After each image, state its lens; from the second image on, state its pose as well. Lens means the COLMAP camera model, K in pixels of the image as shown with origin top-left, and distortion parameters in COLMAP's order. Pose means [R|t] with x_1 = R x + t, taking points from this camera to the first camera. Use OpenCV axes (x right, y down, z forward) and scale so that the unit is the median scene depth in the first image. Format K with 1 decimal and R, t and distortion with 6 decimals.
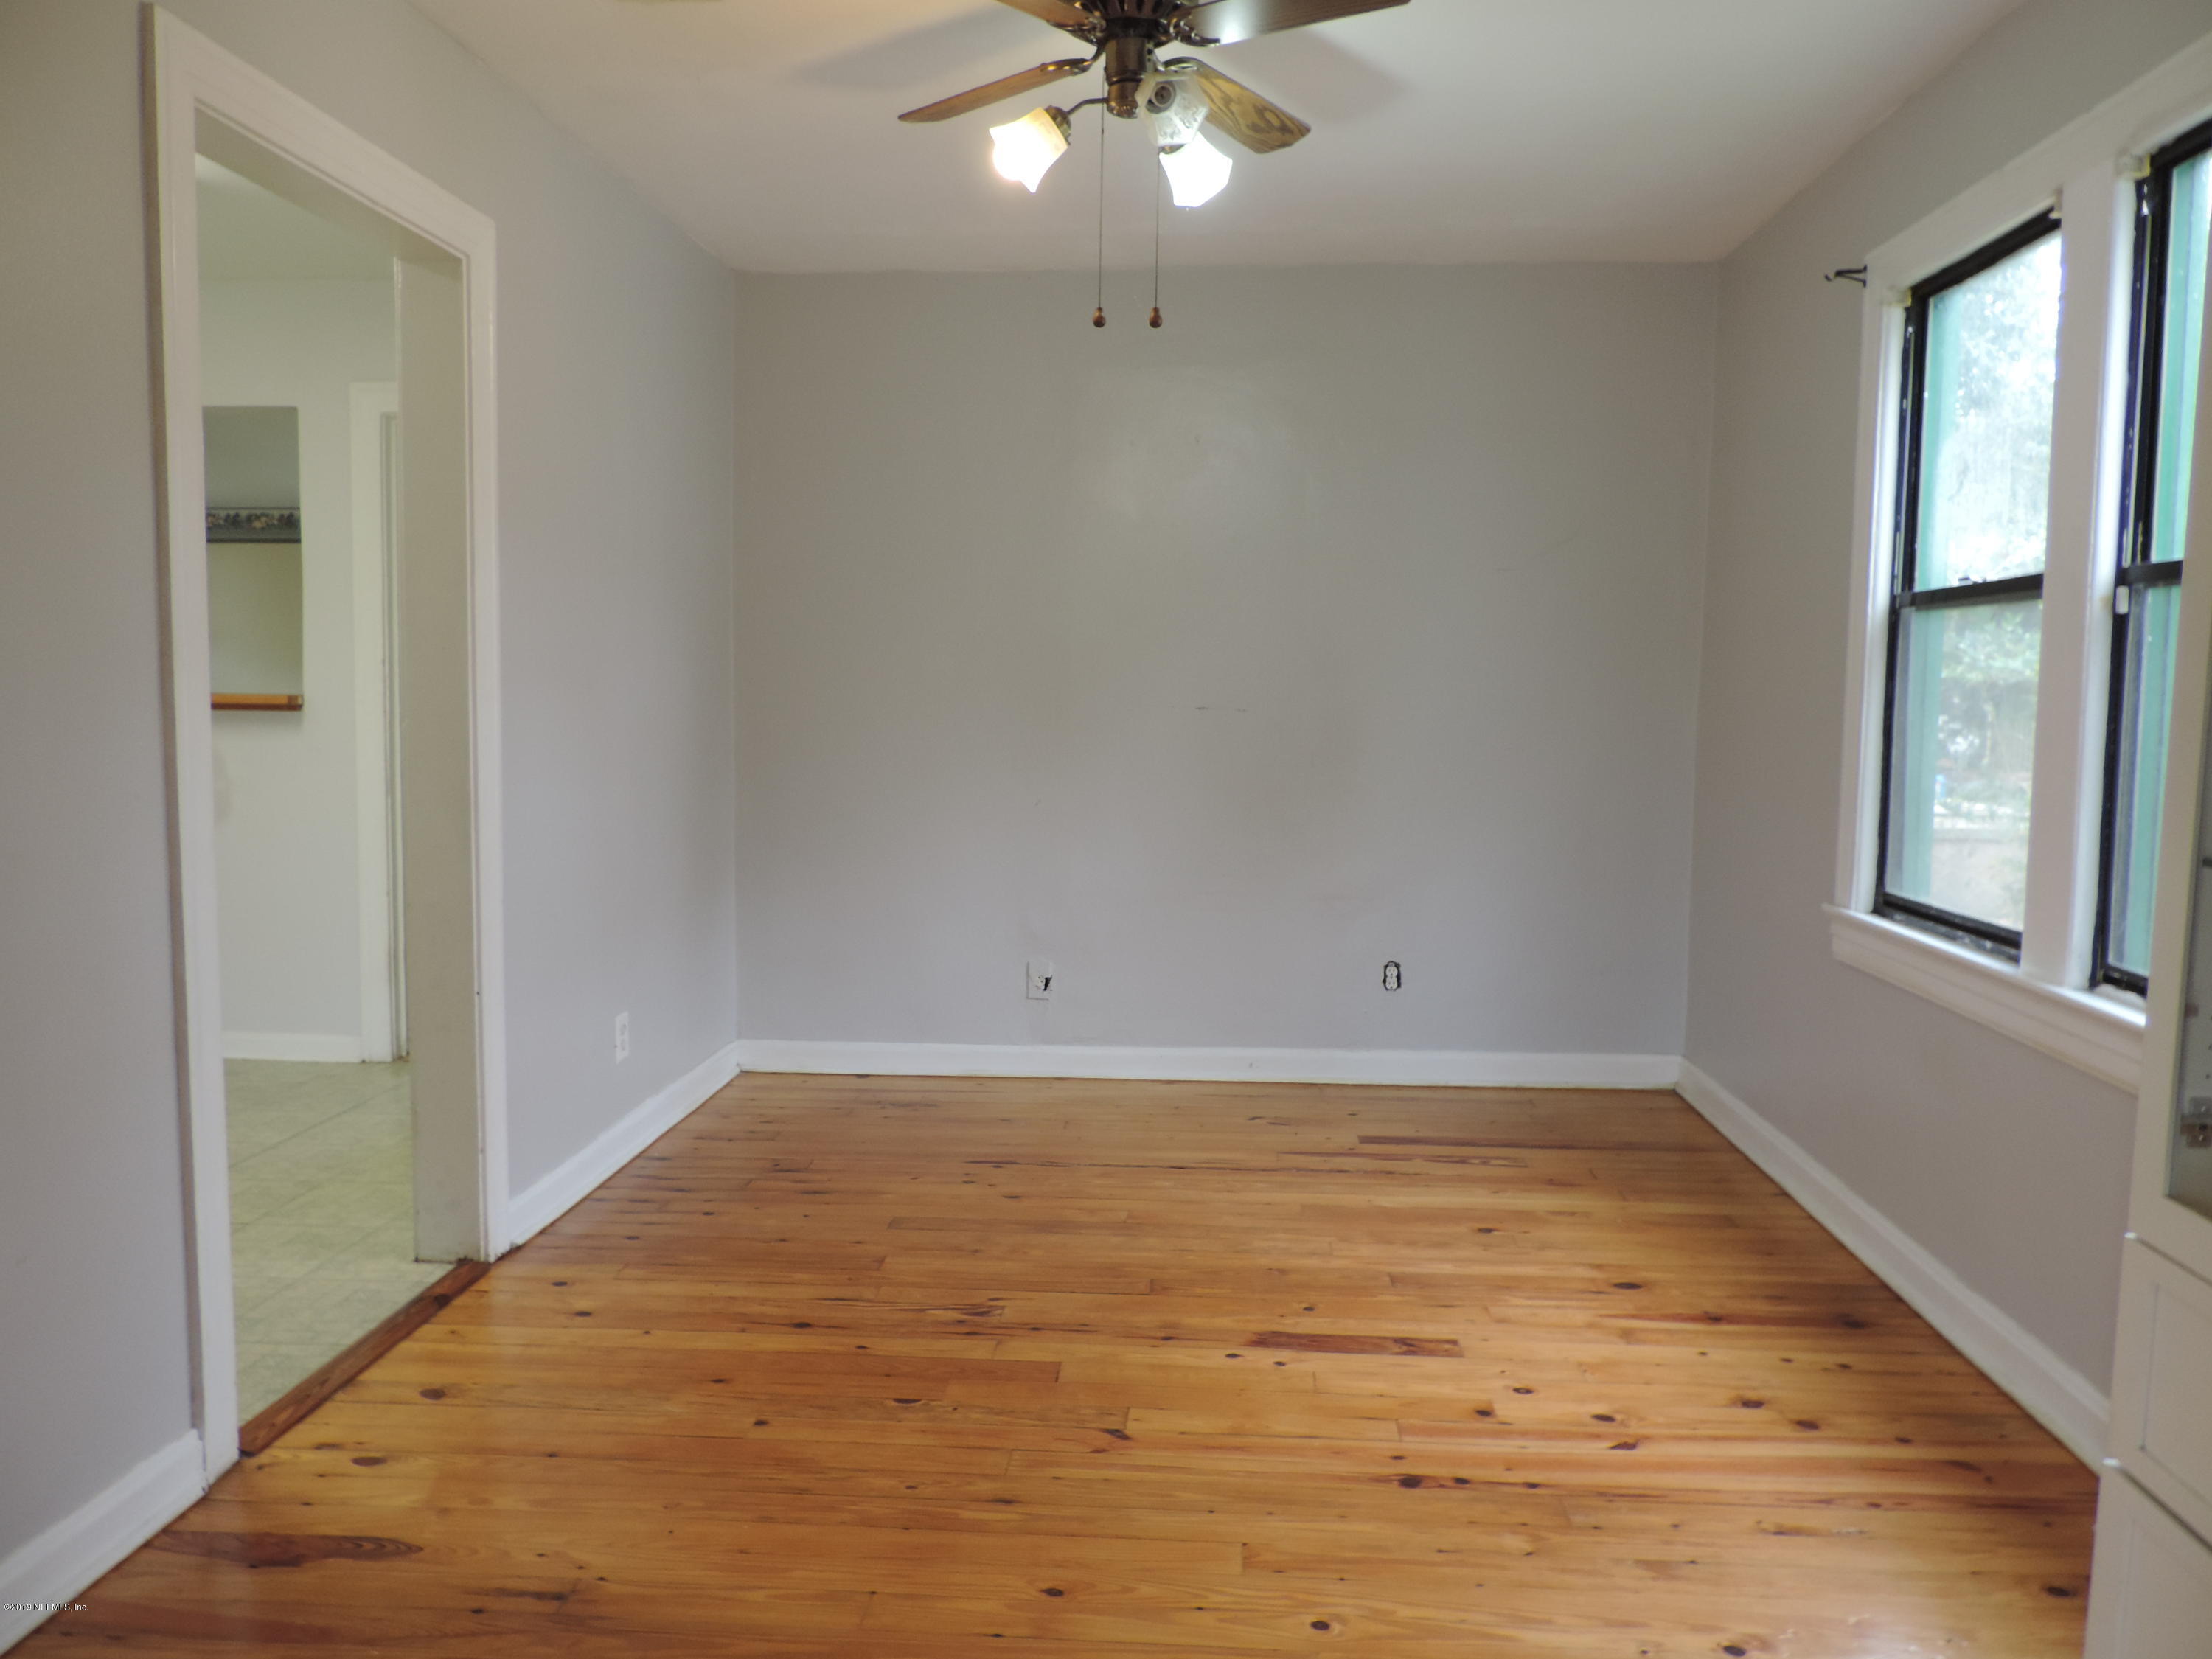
lens RADIAL K [[1555.2, 0, 1120.9], [0, 1555.2, 833.2], [0, 0, 1]] dist [-0.032247, -0.003132]
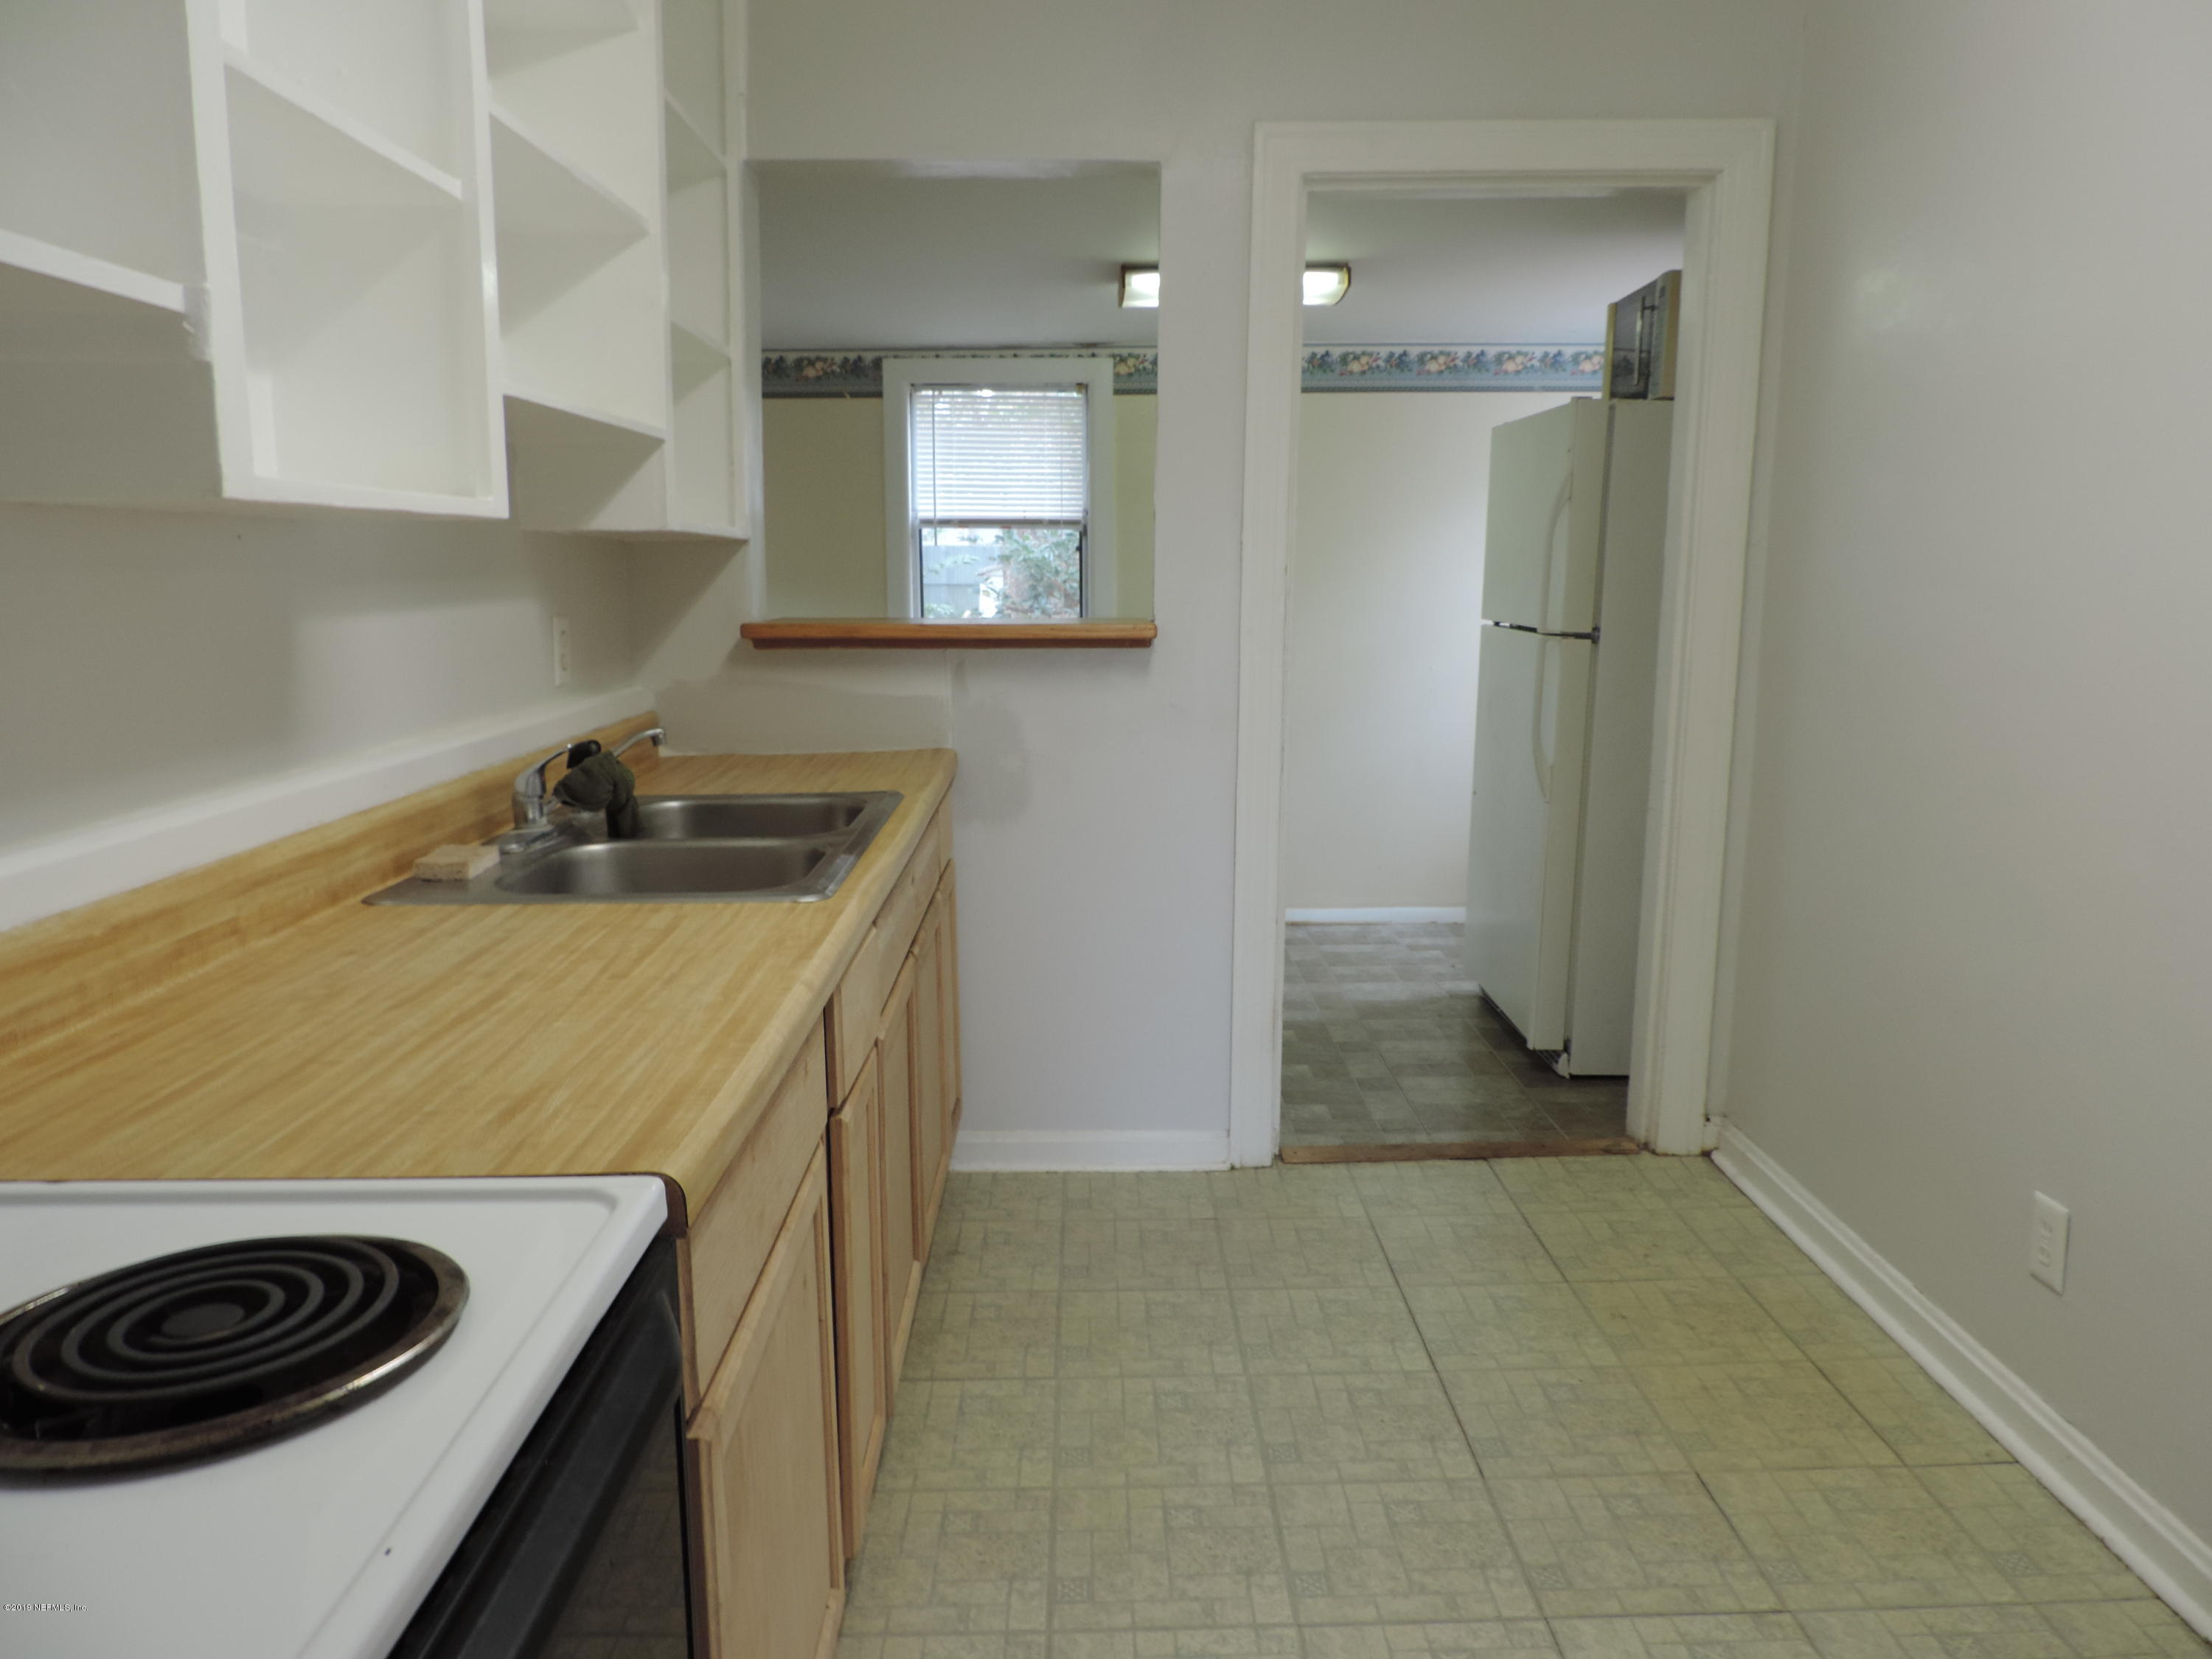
lens RADIAL K [[1559.4, 0, 1106.0], [0, 1559.4, 829.5], [0, 0, 1]] dist [-0.028040, 0.014157]
pose [[0.997048, -0.028793, 0.071172, -0.975598], [0.023335, 0.996807, 0.076363, -0.087772], [-0.073143, -0.074477, 0.994537, 0.556397]]
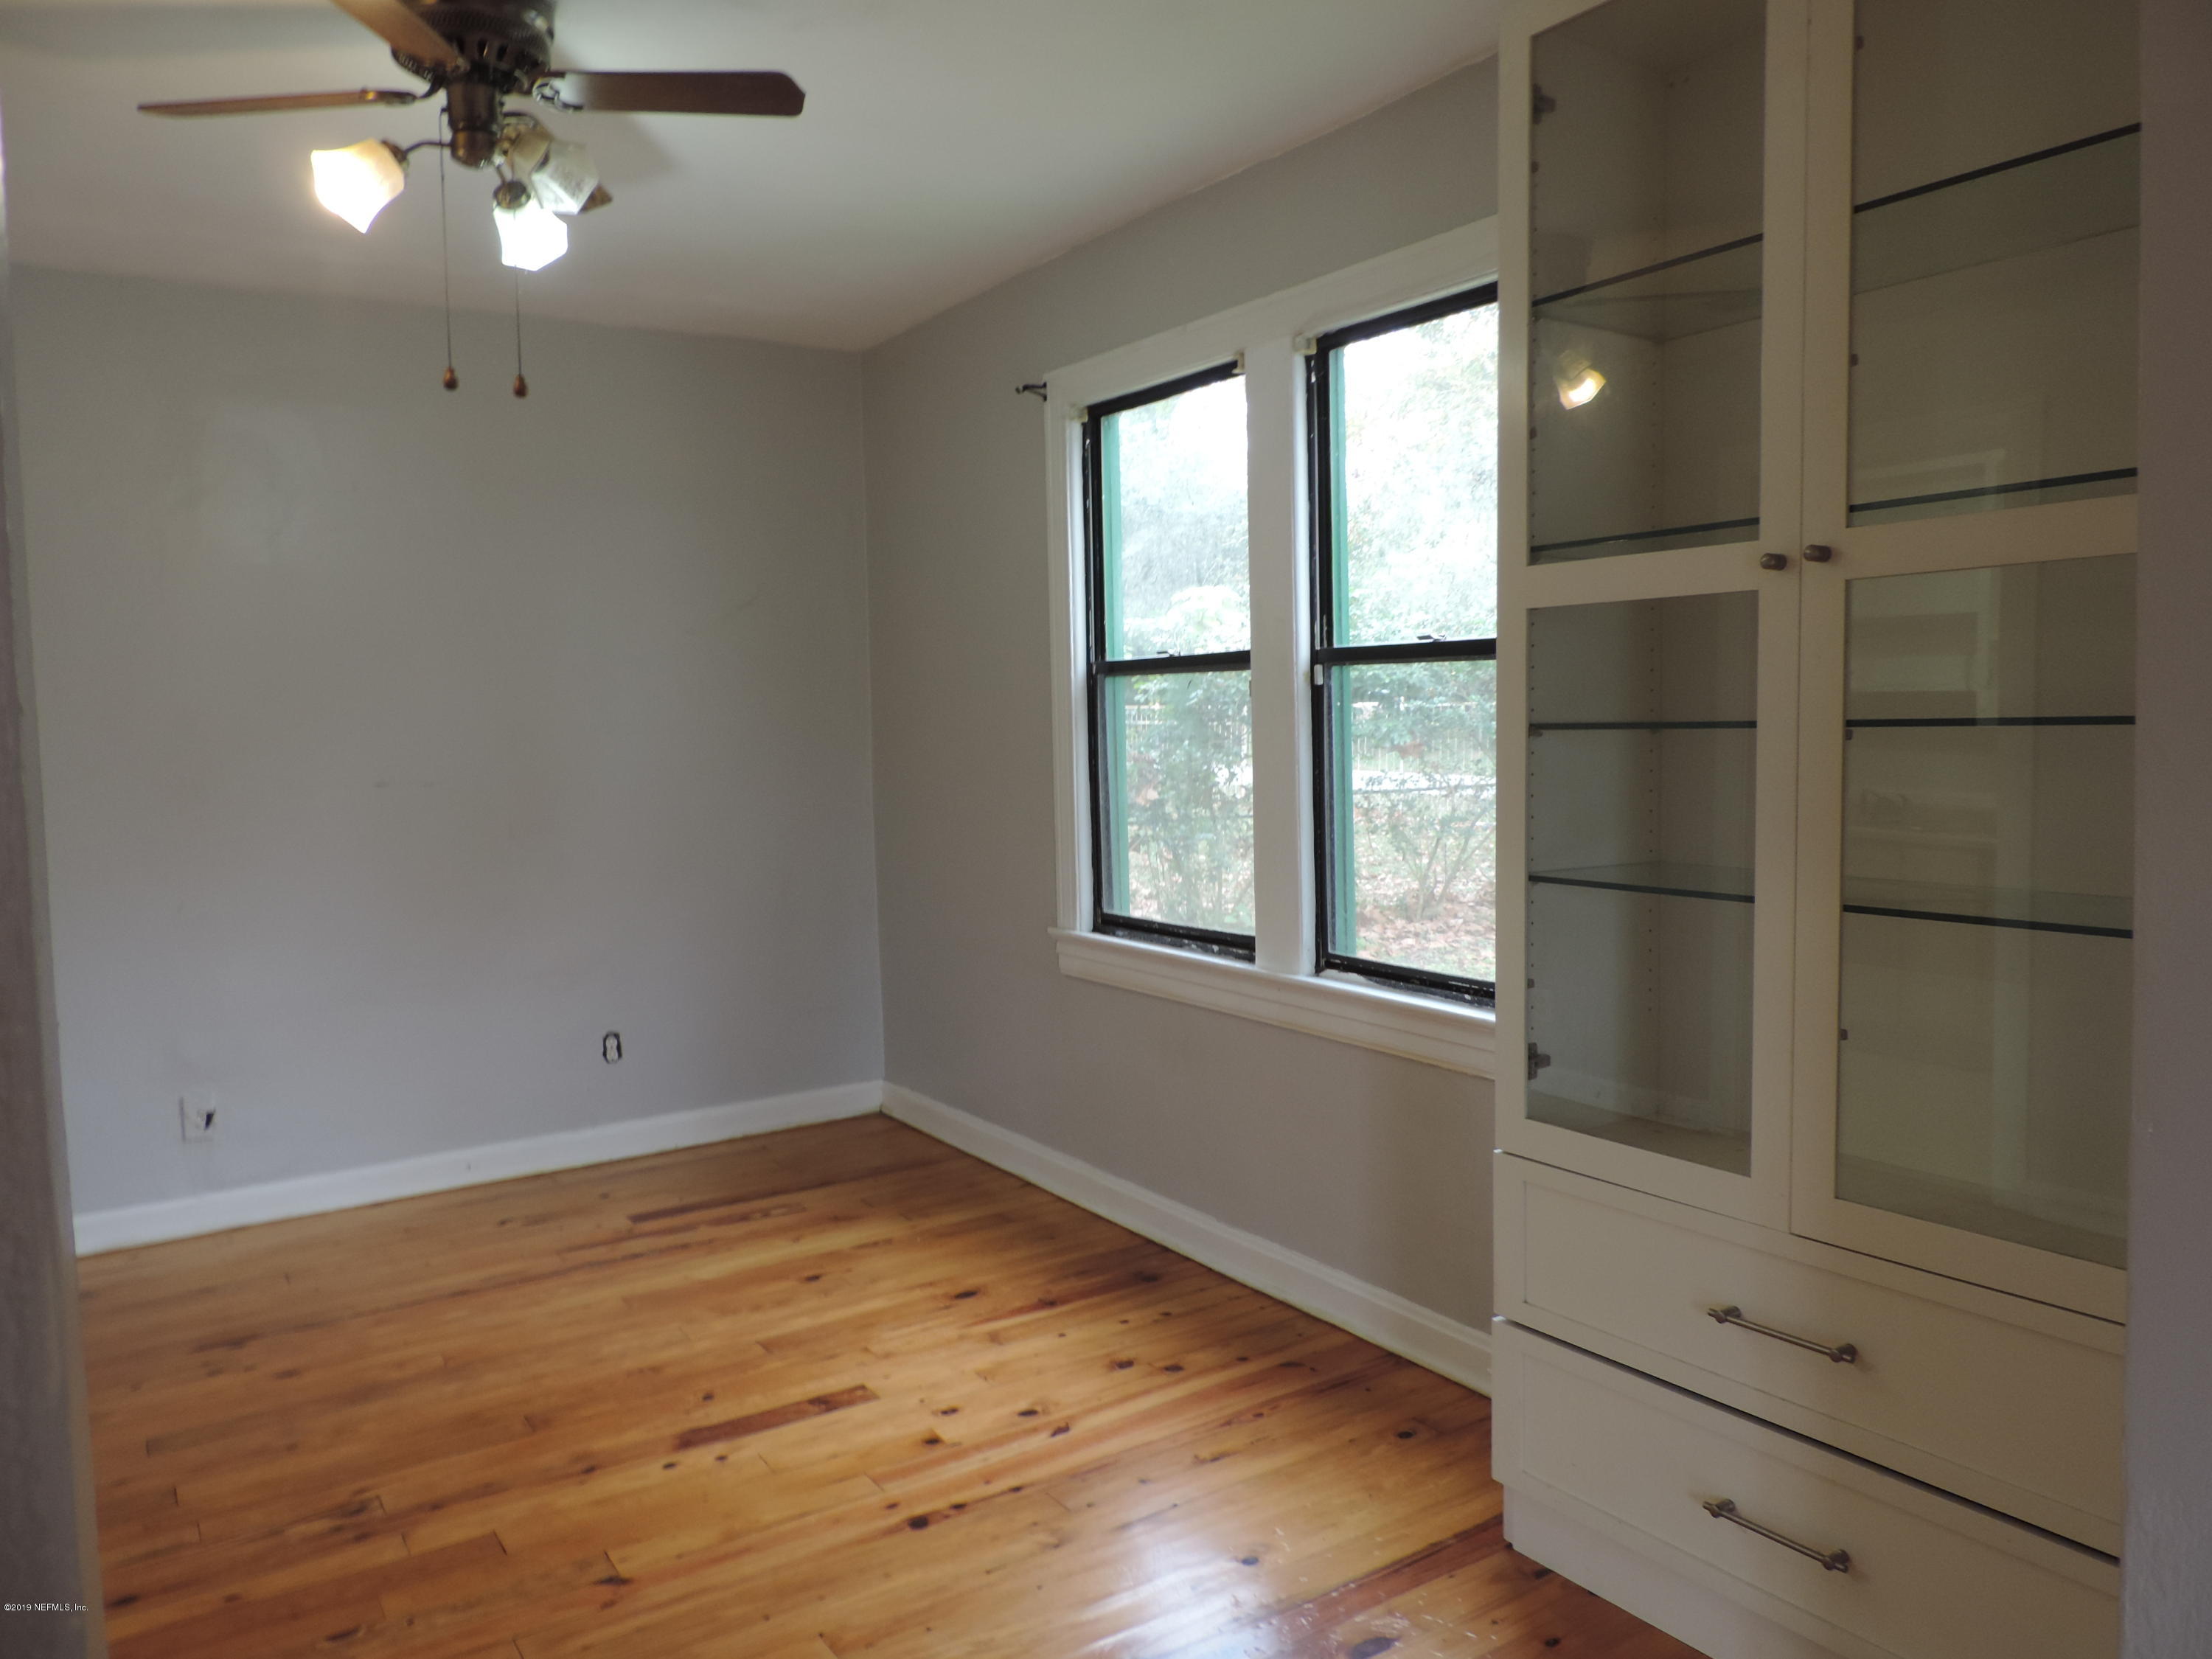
lens RADIAL K [[1559.4, 0, 1106.0], [0, 1559.4, 829.5], [0, 0, 1]] dist [-0.028040, 0.014157]
pose [[0.791437, -0.072959, 0.606882, -0.252847], [0.086806, 0.996204, 0.006559, -0.037217], [-0.605056, 0.047490, 0.794765, 0.047381]]
